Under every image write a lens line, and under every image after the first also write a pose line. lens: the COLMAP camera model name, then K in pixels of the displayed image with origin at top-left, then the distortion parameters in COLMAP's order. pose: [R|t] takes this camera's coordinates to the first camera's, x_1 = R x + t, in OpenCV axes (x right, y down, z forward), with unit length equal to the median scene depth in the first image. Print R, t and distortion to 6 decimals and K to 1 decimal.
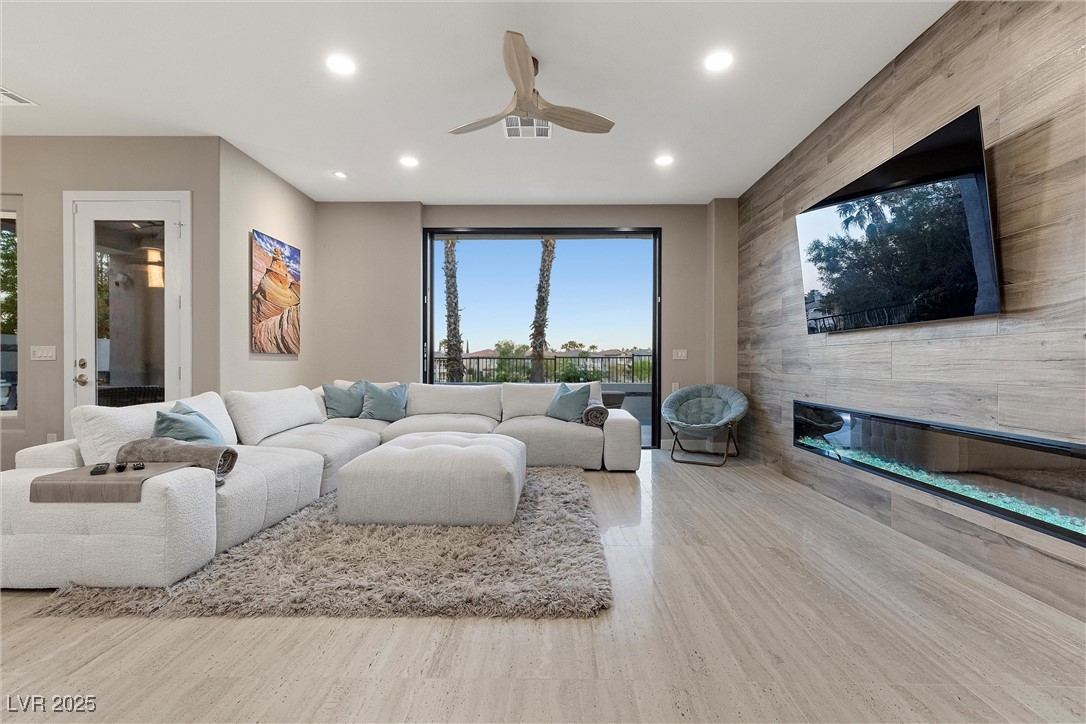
lens RADIAL K [[489.4, 0, 547.6], [0, 489.4, 364.0], [0, 0, 1]] dist [0.010702, -0.000757]
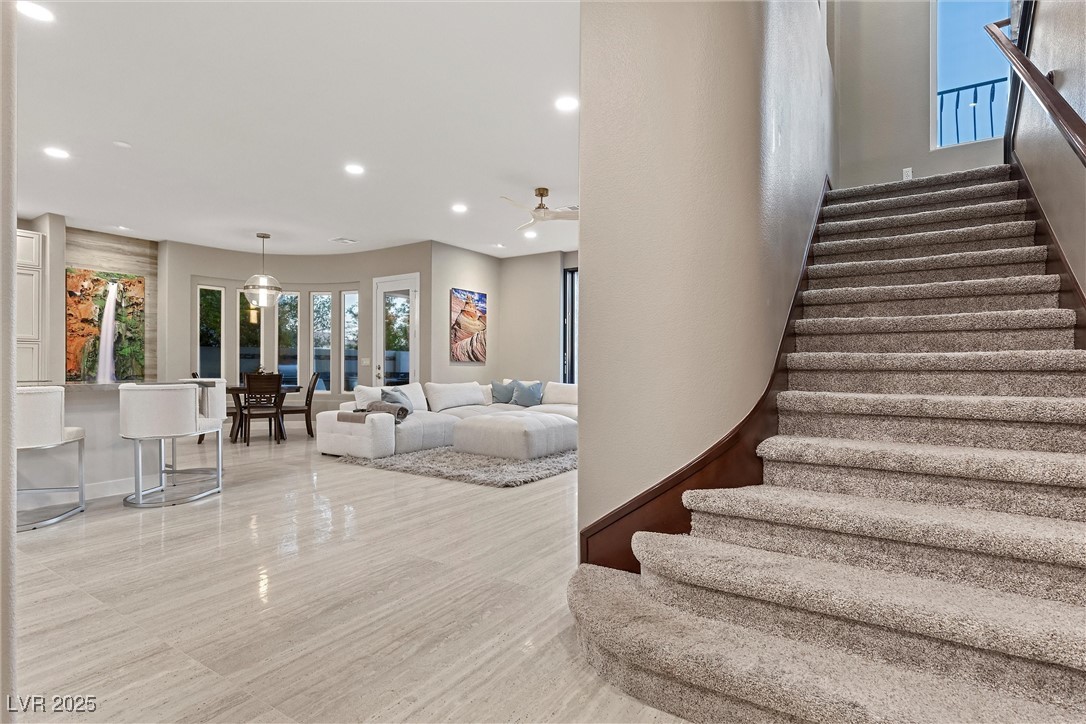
lens RADIAL K [[516.3, 0, 542.3], [0, 516.3, 364.2], [0, 0, 1]] dist [0.011047, 0.000241]
pose [[0.851645, -0.000374, -0.524119, 0.558003], [-0.004478, 0.999958, -0.007990, -0.000301], [0.524100, 0.009151, 0.851608, -0.321381]]
